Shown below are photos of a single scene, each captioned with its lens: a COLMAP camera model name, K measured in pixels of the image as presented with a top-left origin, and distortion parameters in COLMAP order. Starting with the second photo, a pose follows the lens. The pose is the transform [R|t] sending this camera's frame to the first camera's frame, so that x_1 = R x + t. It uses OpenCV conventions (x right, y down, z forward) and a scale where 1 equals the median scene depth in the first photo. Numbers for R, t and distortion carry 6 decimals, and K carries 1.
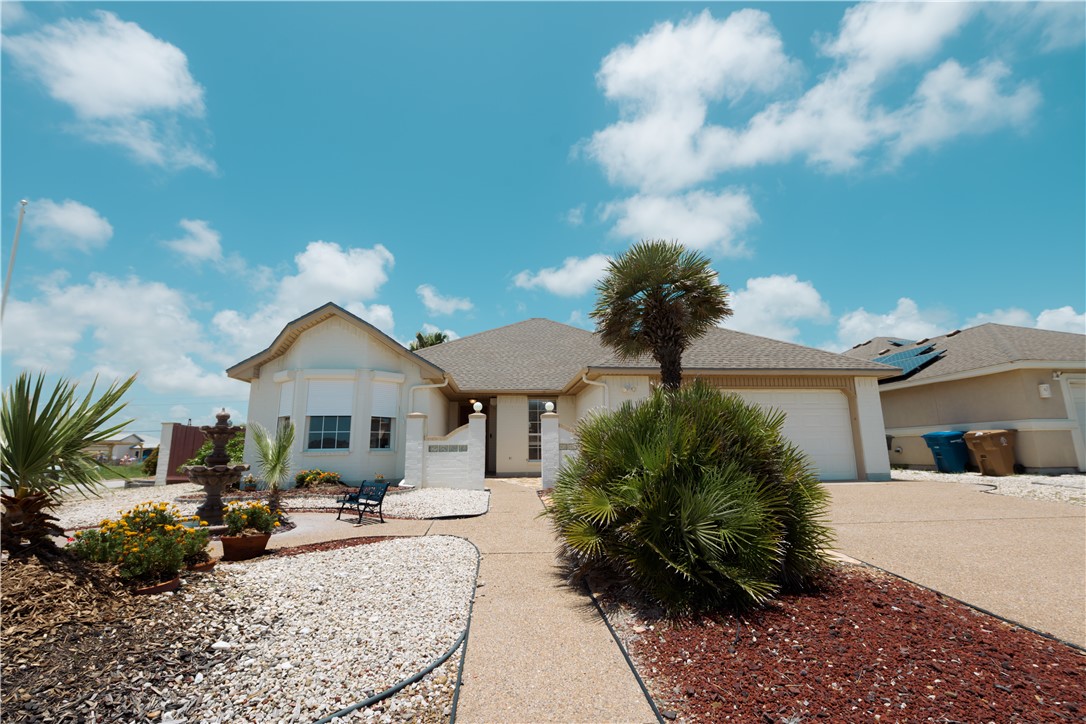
lens RADIAL K [[469.2, 0, 539.5], [0, 469.2, 361.1], [0, 0, 1]] dist [0.001079, -0.000761]
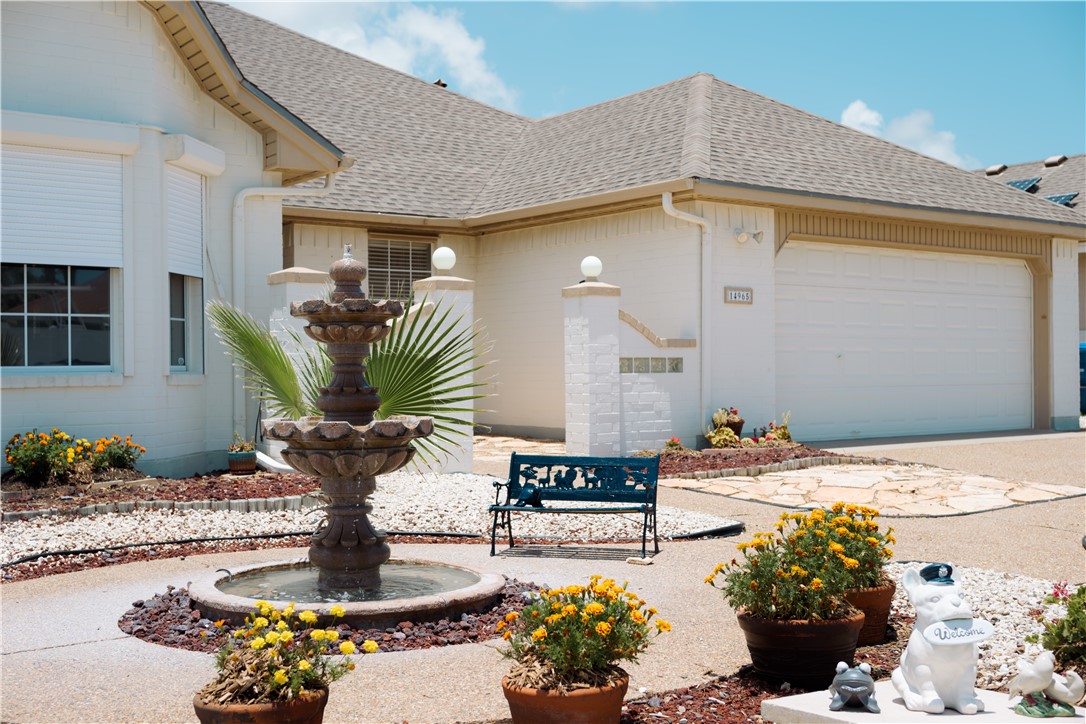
lens RADIAL K [[1252.8, 0, 540.5], [0, 1252.8, 360.8], [0, 0, 1]] dist [-0.002988, 0.000000]
pose [[0.851820, 0.008827, 0.523761, -0.590054], [-0.103198, 0.983091, 0.151268, 0.017956], [-0.513569, -0.182905, 0.838327, 0.107935]]
